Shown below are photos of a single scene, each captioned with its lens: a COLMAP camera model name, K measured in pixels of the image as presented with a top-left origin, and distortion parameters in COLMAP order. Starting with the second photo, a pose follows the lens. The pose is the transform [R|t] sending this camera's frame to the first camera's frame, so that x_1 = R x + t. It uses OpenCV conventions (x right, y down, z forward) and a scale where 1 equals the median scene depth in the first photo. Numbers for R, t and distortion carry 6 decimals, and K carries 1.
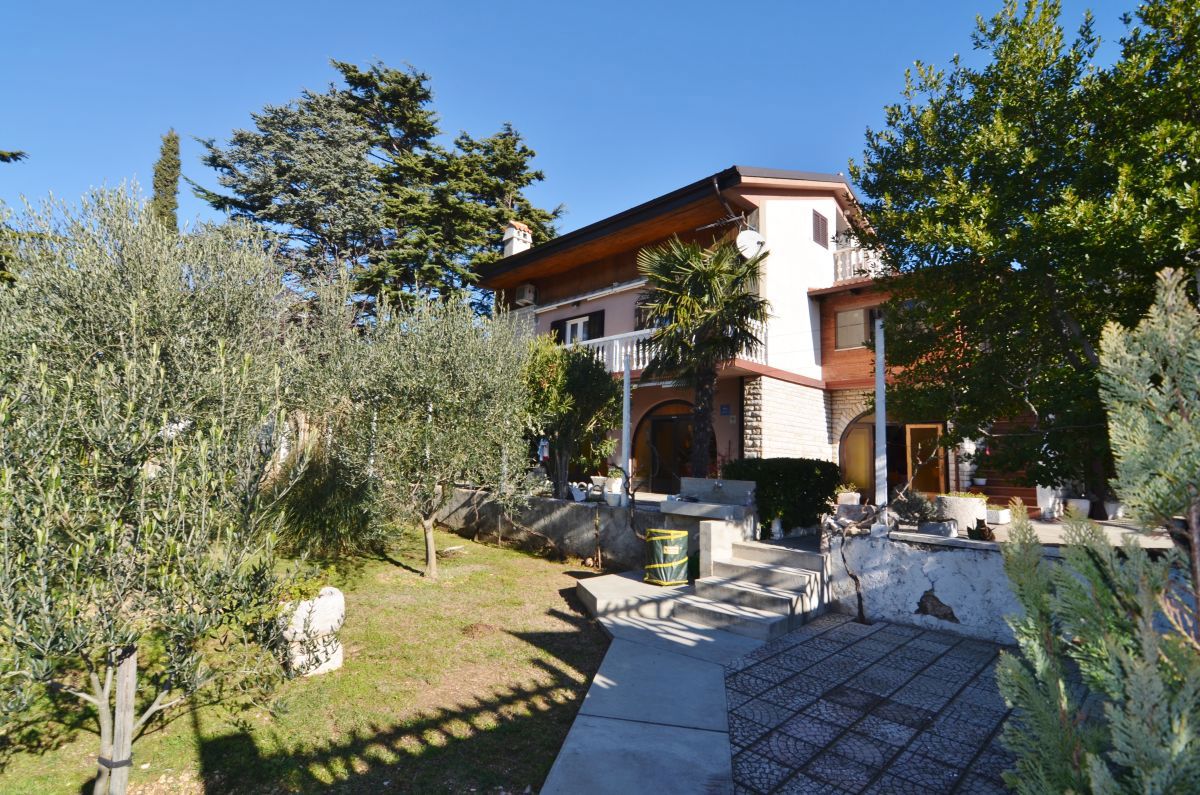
lens RADIAL K [[573.0, 0, 579.1], [0, 573.0, 384.7], [0, 0, 1]] dist [0.001397, -0.011589]
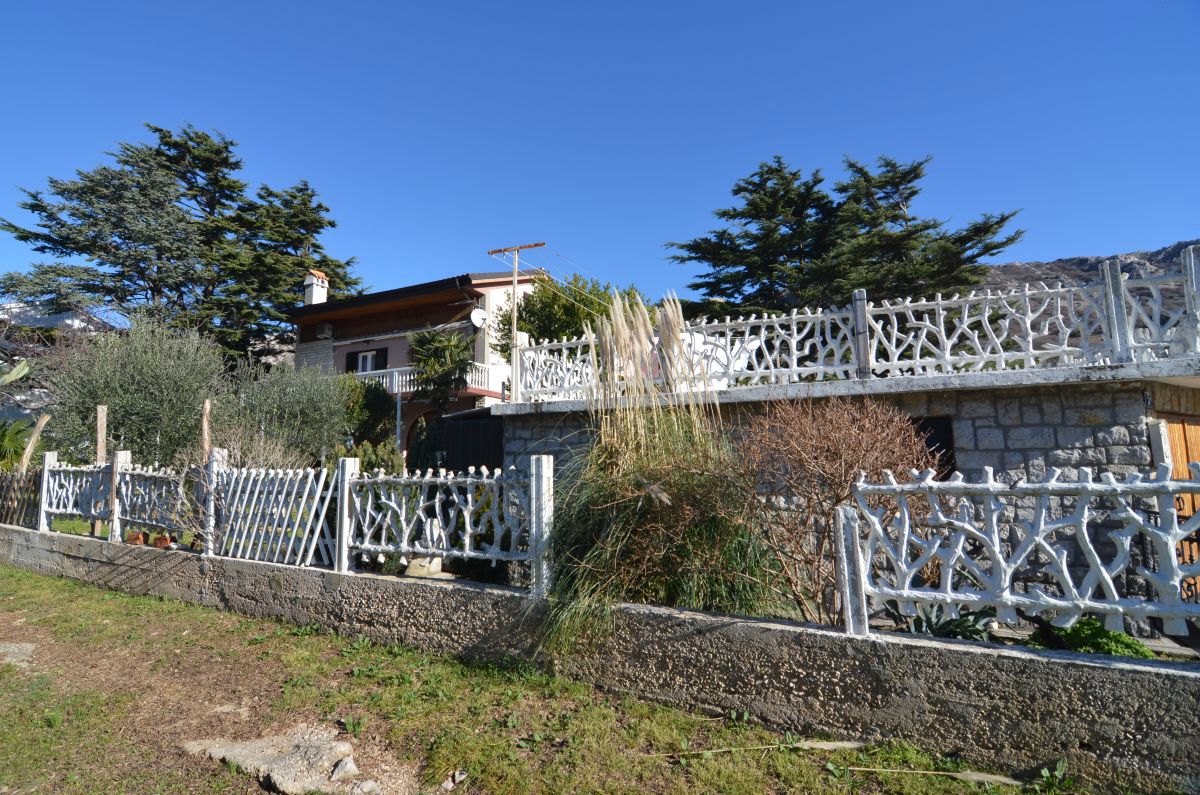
lens RADIAL K [[573.0, 0, 579.1], [0, 573.0, 384.7], [0, 0, 1]] dist [0.001397, -0.011589]
pose [[0.934130, 0.004447, 0.356905, -0.017680], [-0.002076, 0.999973, -0.007027, -0.025453], [-0.356926, 0.005823, 0.934114, -0.456413]]
